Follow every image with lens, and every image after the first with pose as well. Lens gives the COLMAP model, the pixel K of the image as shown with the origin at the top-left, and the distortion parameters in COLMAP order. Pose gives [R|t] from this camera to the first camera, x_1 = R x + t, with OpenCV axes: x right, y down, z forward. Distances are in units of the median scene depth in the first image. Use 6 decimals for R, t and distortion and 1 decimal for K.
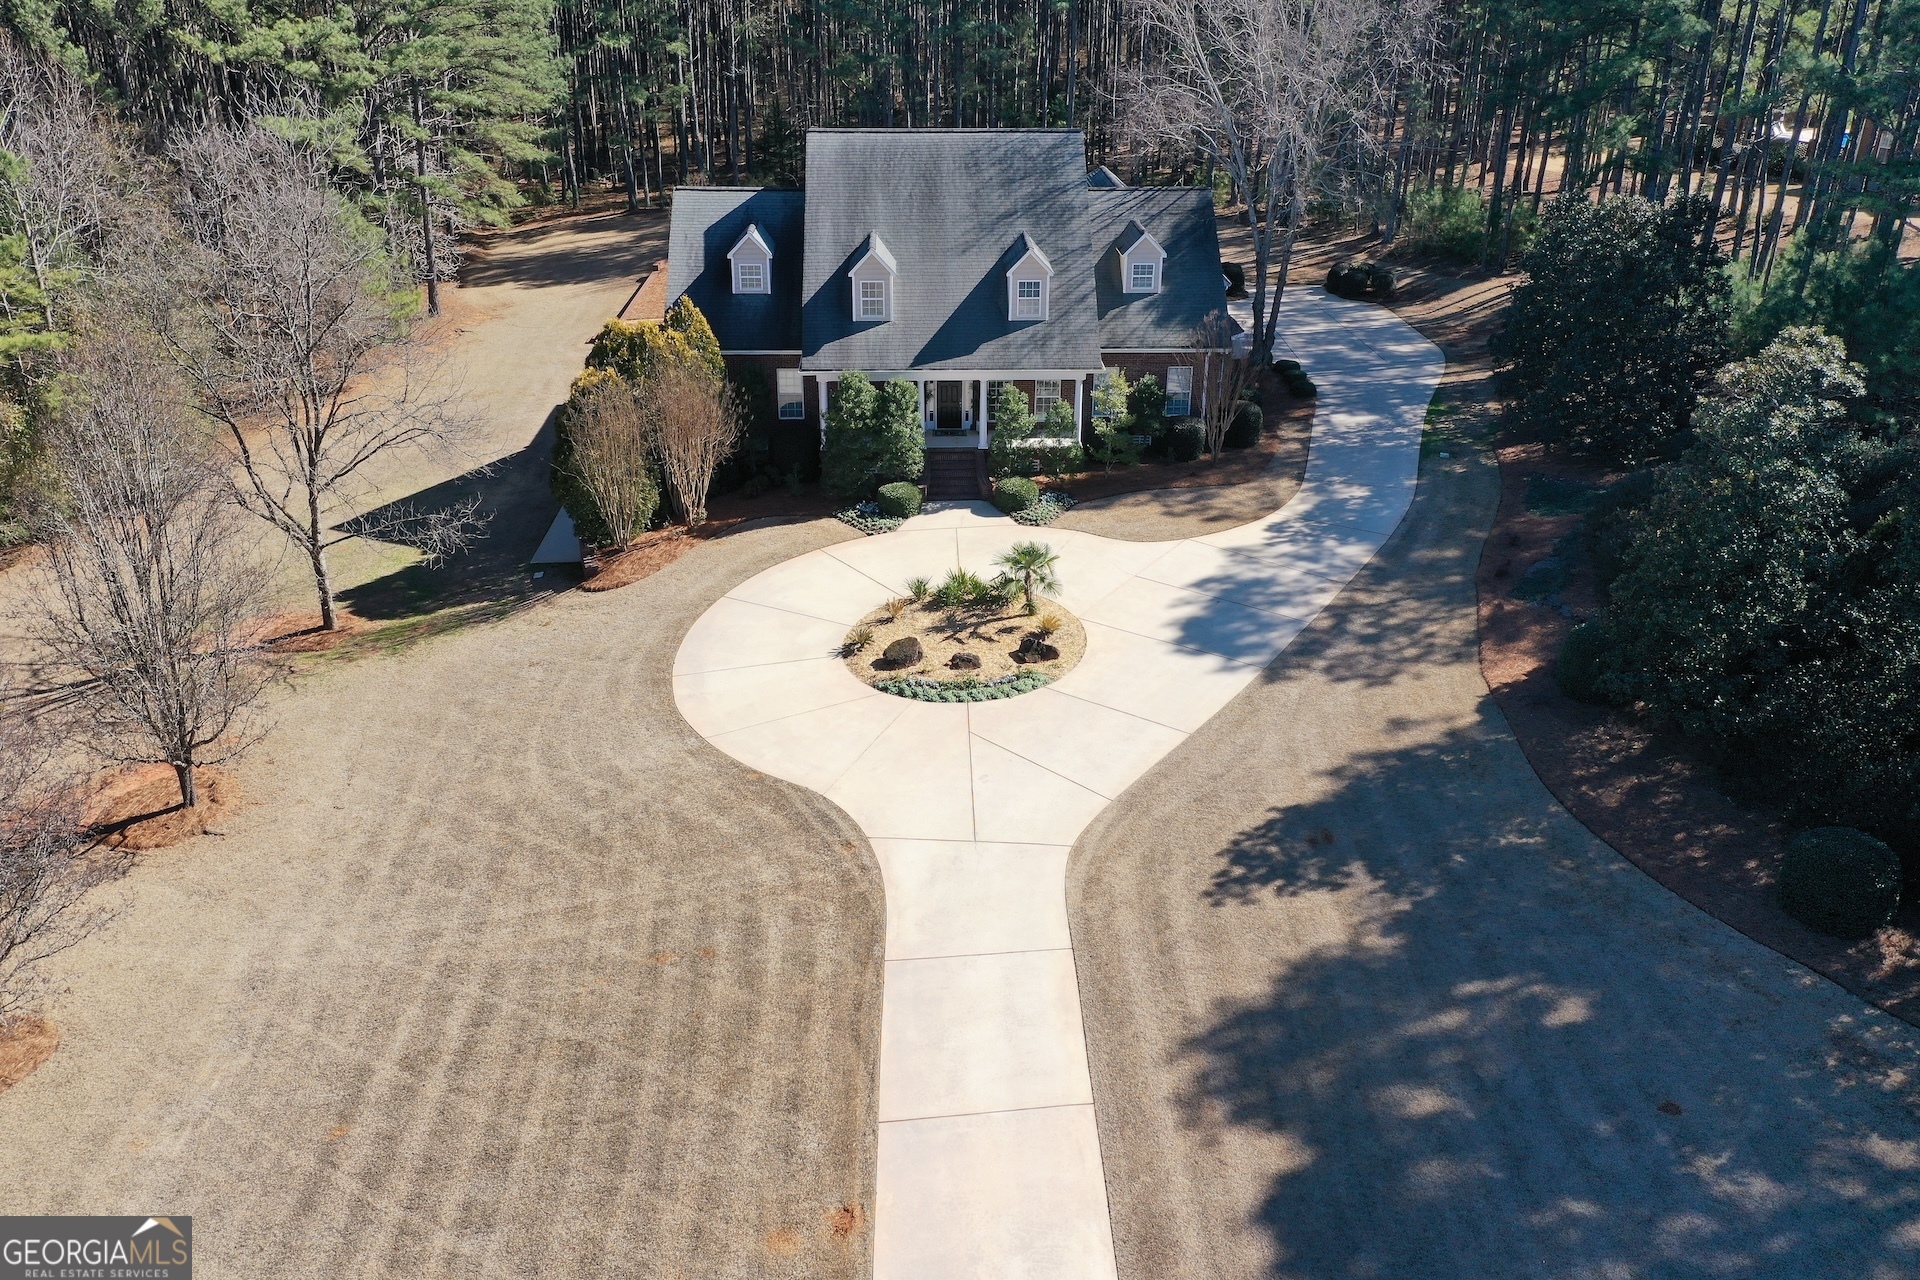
lens RADIAL K [[1523.8, 0, 950.5], [0, 1523.8, 641.4], [0, 0, 1]] dist [0.008876, -0.012658]
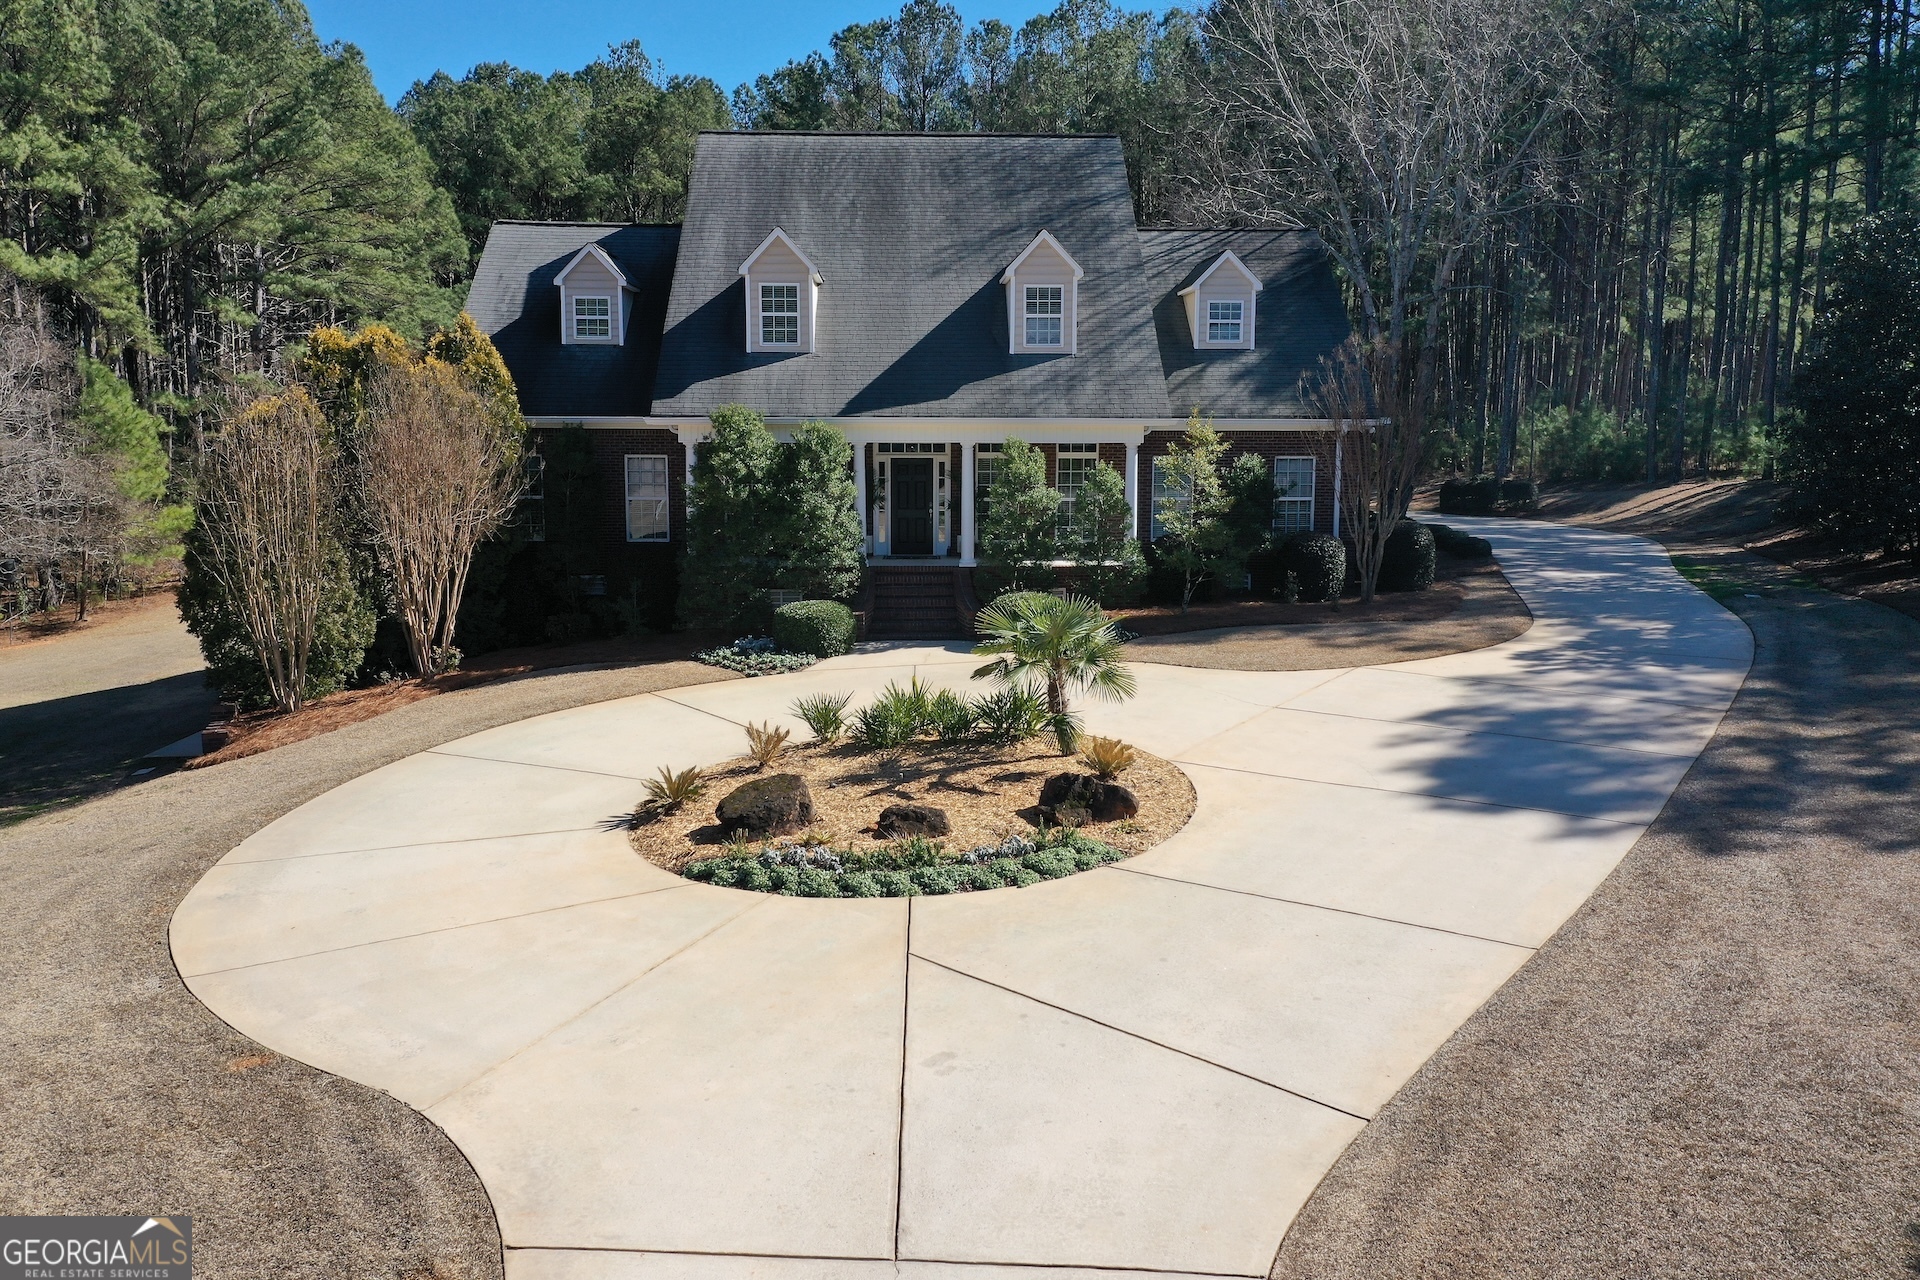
lens RADIAL K [[1523.8, 0, 944.4], [0, 1523.8, 631.1], [0, 0, 1]] dist [0.008876, -0.012658]
pose [[0.999968, -0.000703, -0.007932, 0.018821], [-0.001696, 0.954427, -0.298439, 0.074909], [0.007780, 0.298443, 0.954396, 0.506836]]
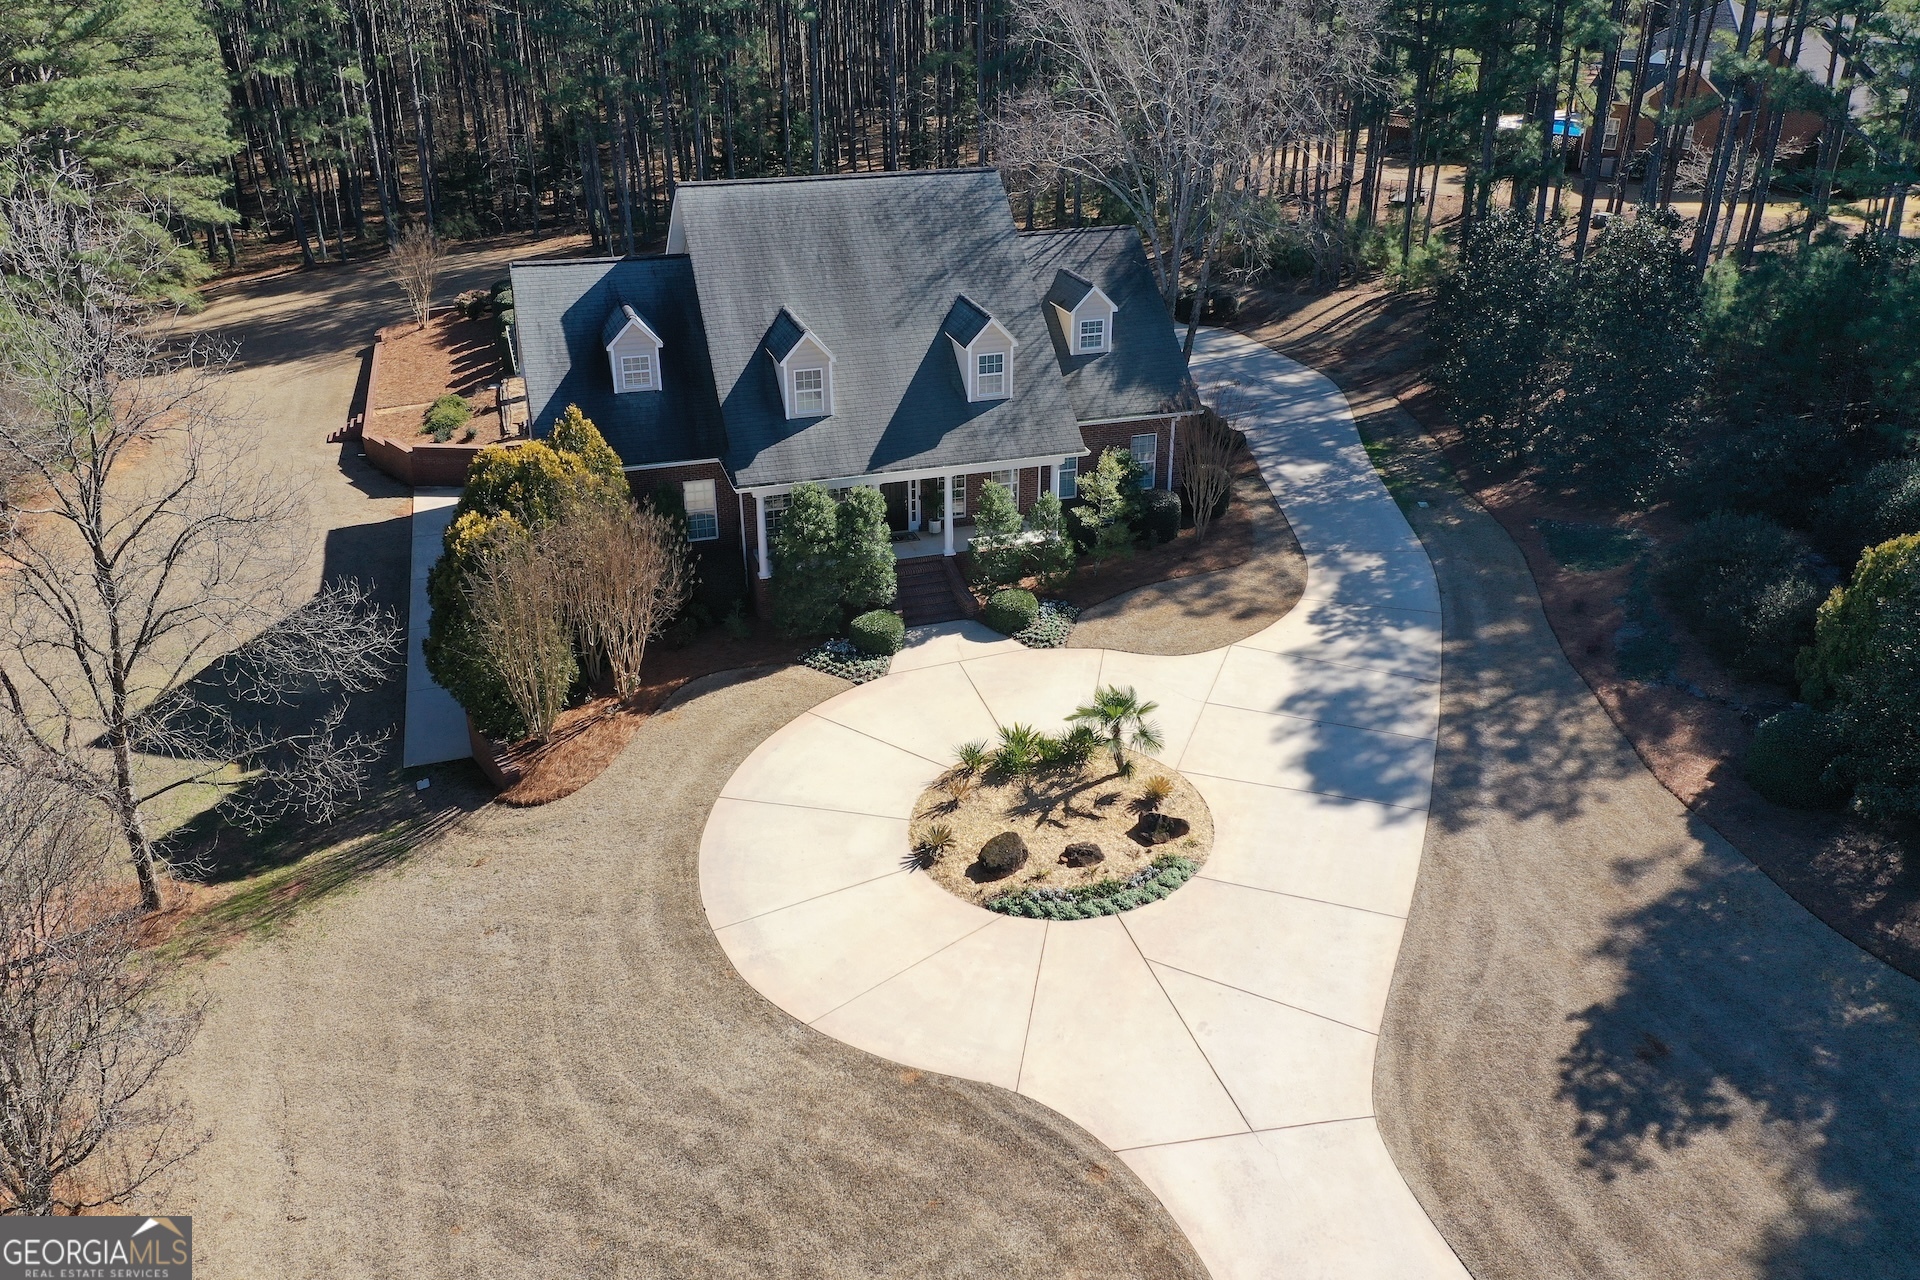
lens RADIAL K [[1523.8, 0, 953.4], [0, 1523.8, 640.6], [0, 0, 1]] dist [0.008876, -0.012658]
pose [[0.964754, -0.120301, 0.234046, -0.197645], [0.120164, 0.992642, 0.014899, -0.101740], [-0.234117, 0.013750, 0.972111, 0.204340]]
